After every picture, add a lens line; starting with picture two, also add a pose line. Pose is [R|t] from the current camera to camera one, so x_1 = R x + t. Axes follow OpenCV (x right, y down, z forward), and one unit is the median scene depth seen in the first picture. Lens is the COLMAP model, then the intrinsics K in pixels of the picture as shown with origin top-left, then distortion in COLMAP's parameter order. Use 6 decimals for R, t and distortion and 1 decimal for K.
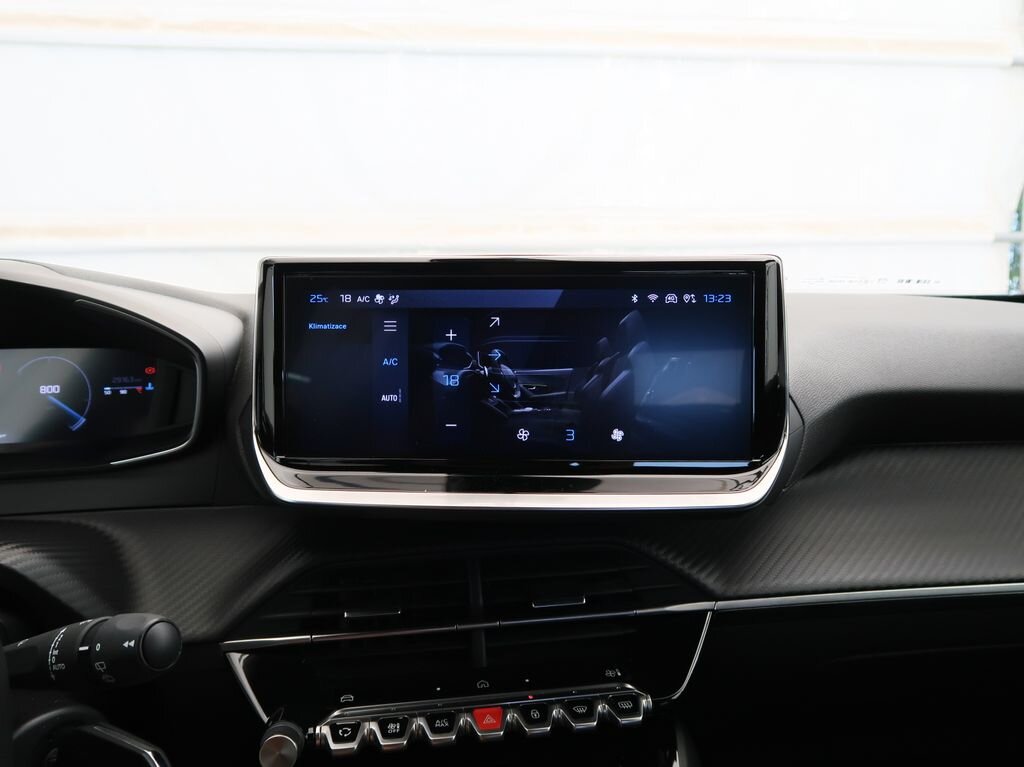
lens RADIAL K [[711.6, 0, 513.3], [0, 711.6, 384.3], [0, 0, 1]] dist [-0.066623, 0.006820]
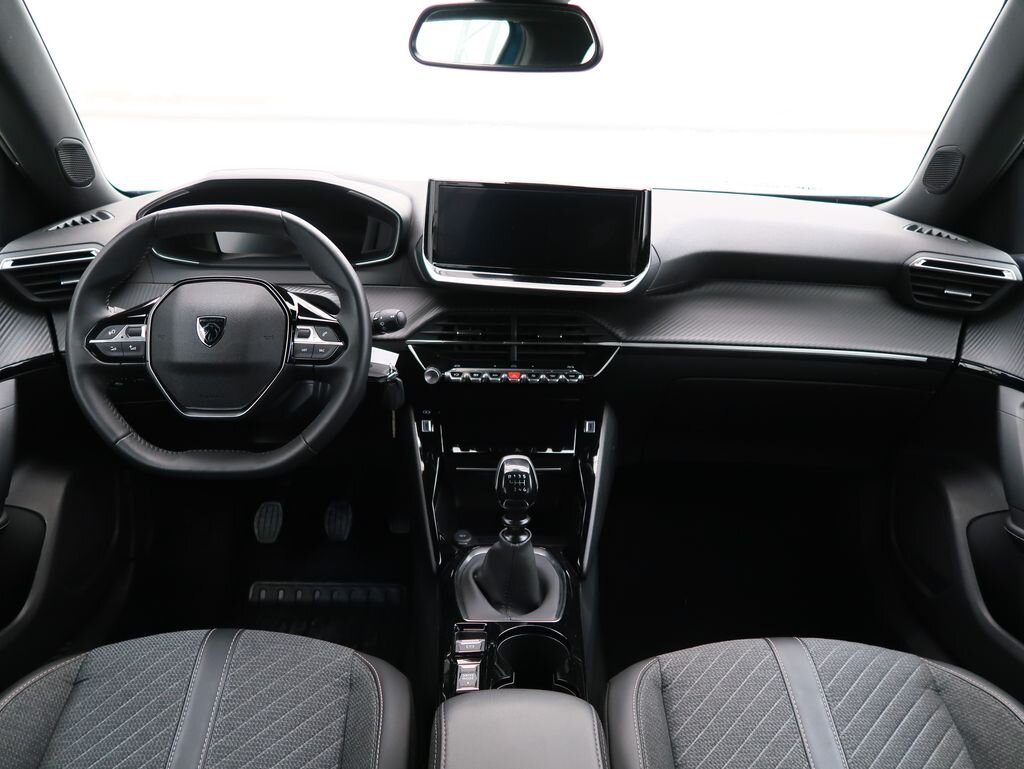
lens RADIAL K [[711.6, 0, 514.3], [0, 711.6, 375.8], [0, 0, 1]] dist [-0.066623, 0.006820]
pose [[0.992578, 0.073706, -0.096727, 0.196196], [-0.053831, 0.979523, 0.194004, -0.005004], [0.109045, -0.187357, 0.976220, -1.367943]]
